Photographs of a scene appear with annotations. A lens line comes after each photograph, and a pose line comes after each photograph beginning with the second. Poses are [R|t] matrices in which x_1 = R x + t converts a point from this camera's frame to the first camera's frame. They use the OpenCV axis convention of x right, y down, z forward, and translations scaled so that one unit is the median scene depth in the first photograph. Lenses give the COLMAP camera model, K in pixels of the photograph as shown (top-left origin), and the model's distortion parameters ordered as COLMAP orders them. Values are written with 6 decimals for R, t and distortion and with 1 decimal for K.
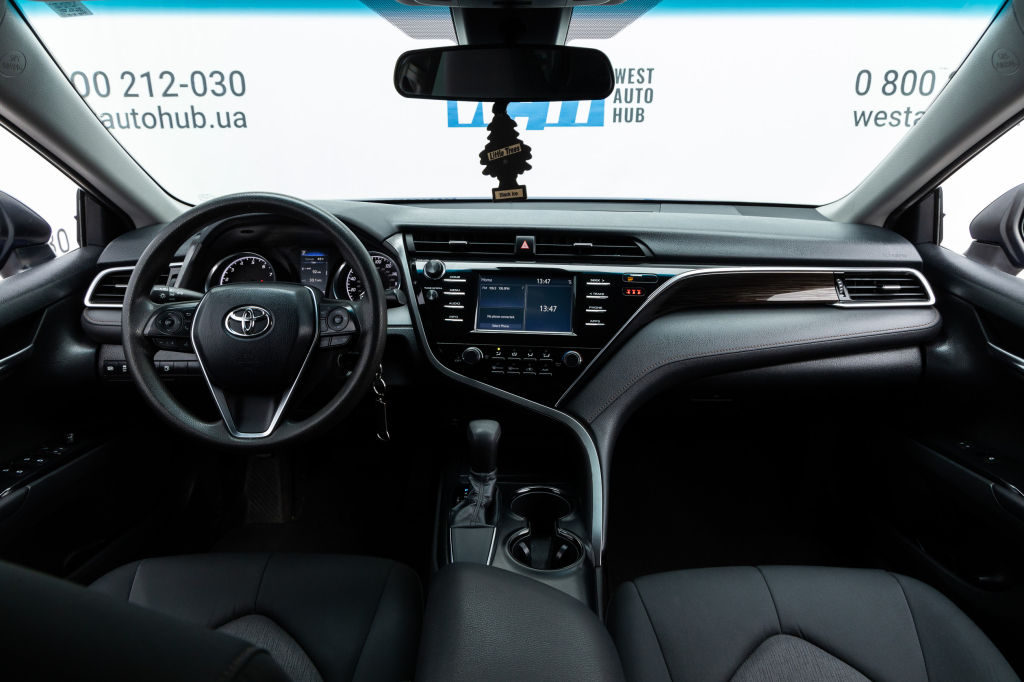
lens RADIAL K [[682.9, 0, 512.0], [0, 682.9, 341.0], [0, 0, 1]] dist [-0.000396, -0.001741]
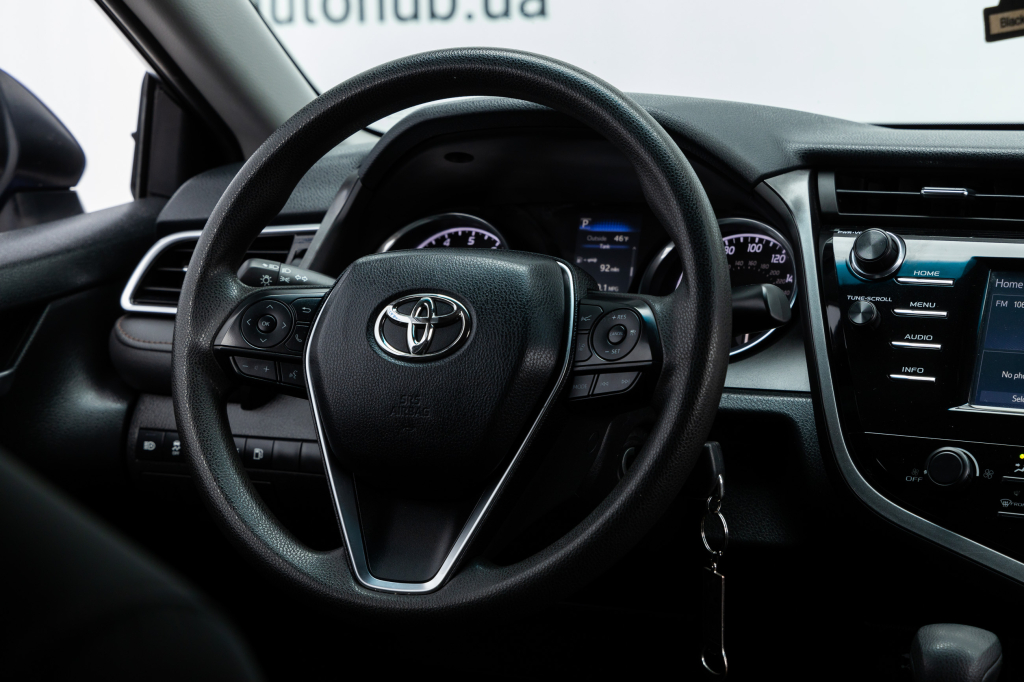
lens RADIAL K [[1940.7, 0, 512.0], [0, 1940.7, 341.0], [0, 0, 1]] dist [-0.007039, 0.057463]
pose [[0.924024, 0.047347, -0.379393, 0.123455], [-0.108163, 0.984138, -0.140618, 0.129303], [0.366717, 0.170971, 0.914488, -0.106251]]
